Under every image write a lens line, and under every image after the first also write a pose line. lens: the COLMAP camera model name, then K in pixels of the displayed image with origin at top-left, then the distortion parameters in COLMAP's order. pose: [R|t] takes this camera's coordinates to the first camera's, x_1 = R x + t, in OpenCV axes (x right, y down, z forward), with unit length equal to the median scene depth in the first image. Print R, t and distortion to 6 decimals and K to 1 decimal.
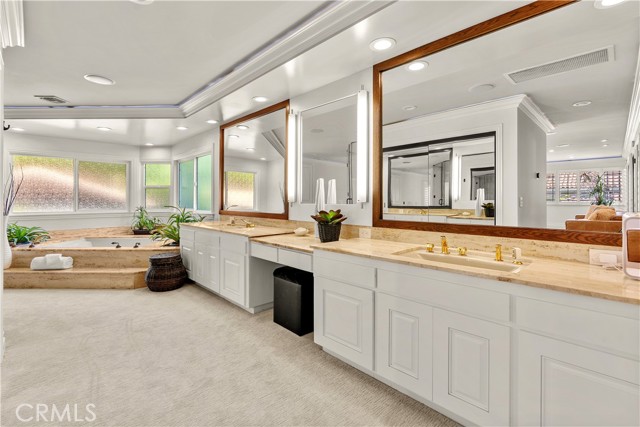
lens RADIAL K [[293.9, 0, 309.1], [0, 293.9, 202.4], [0, 0, 1]] dist [0.002297, -0.001216]
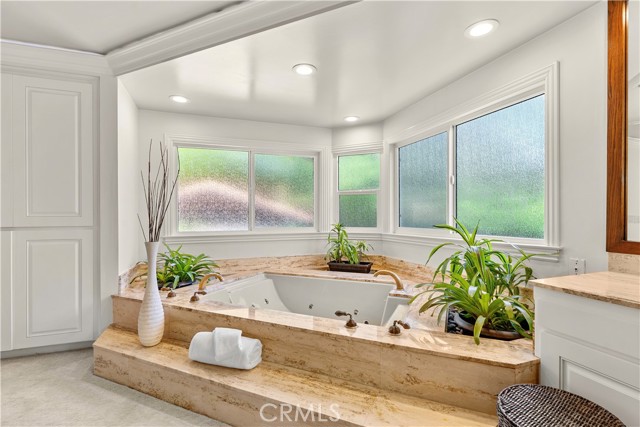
lens RADIAL K [[293.9, 0, 320.0], [0, 293.9, 217.3], [0, 0, 1]] dist [0.002297, -0.001216]
pose [[0.924183, -0.000236, -0.381950, -0.401007], [0.003326, 0.999967, 0.007429, -0.003890], [0.381935, -0.008136, 0.924153, 0.452967]]
